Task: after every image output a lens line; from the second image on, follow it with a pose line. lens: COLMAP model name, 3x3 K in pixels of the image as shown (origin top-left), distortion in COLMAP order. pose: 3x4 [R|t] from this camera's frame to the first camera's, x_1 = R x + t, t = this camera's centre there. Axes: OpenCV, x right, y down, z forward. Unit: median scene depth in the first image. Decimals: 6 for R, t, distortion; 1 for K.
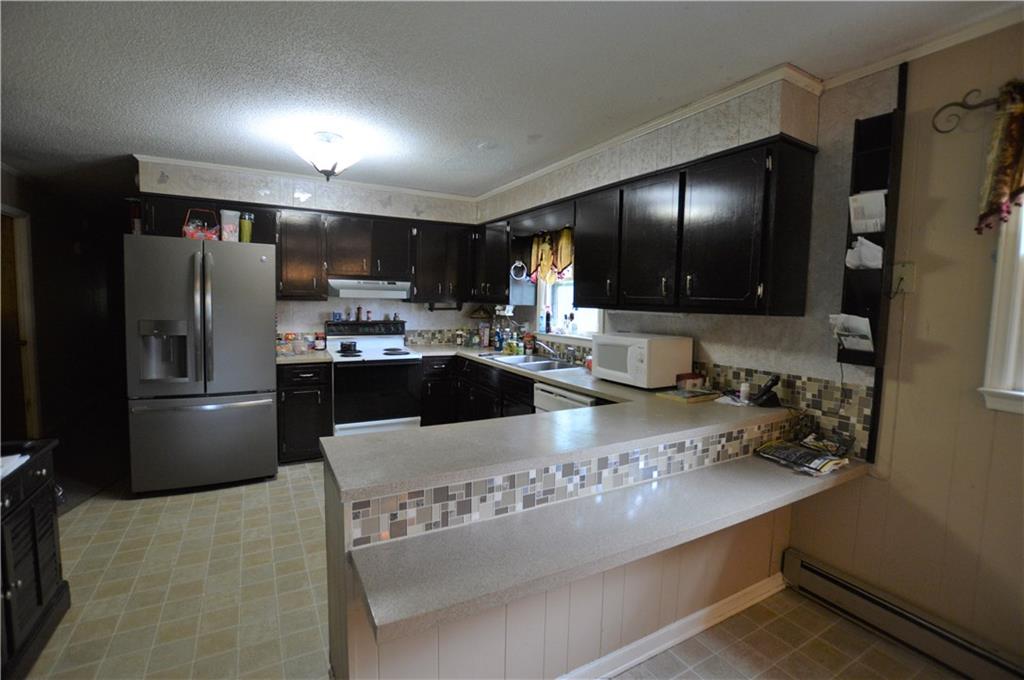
lens RADIAL K [[452.0, 0, 512.0], [0, 452.0, 336.2], [0, 0, 1]] dist [-0.025907, 0.001564]
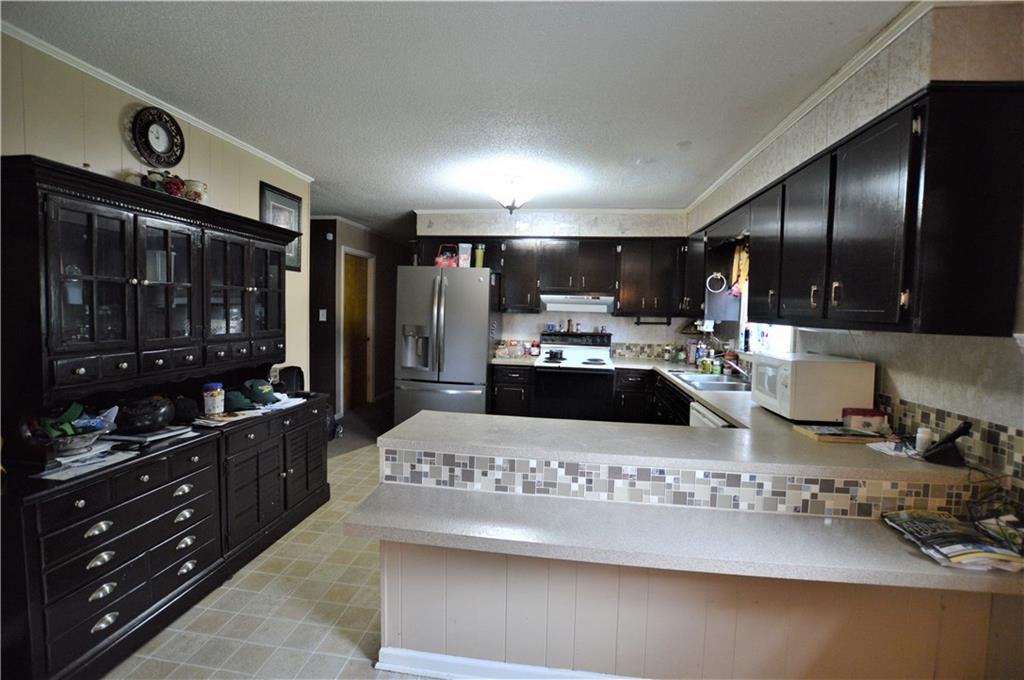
lens RADIAL K [[452.0, 0, 515.3], [0, 452.0, 337.4], [0, 0, 1]] dist [-0.025907, 0.001564]
pose [[0.808156, 0.038102, -0.587735, 0.340108], [-0.058553, 0.998159, -0.015804, 0.007507], [0.586051, 0.047186, 0.808899, 0.030341]]
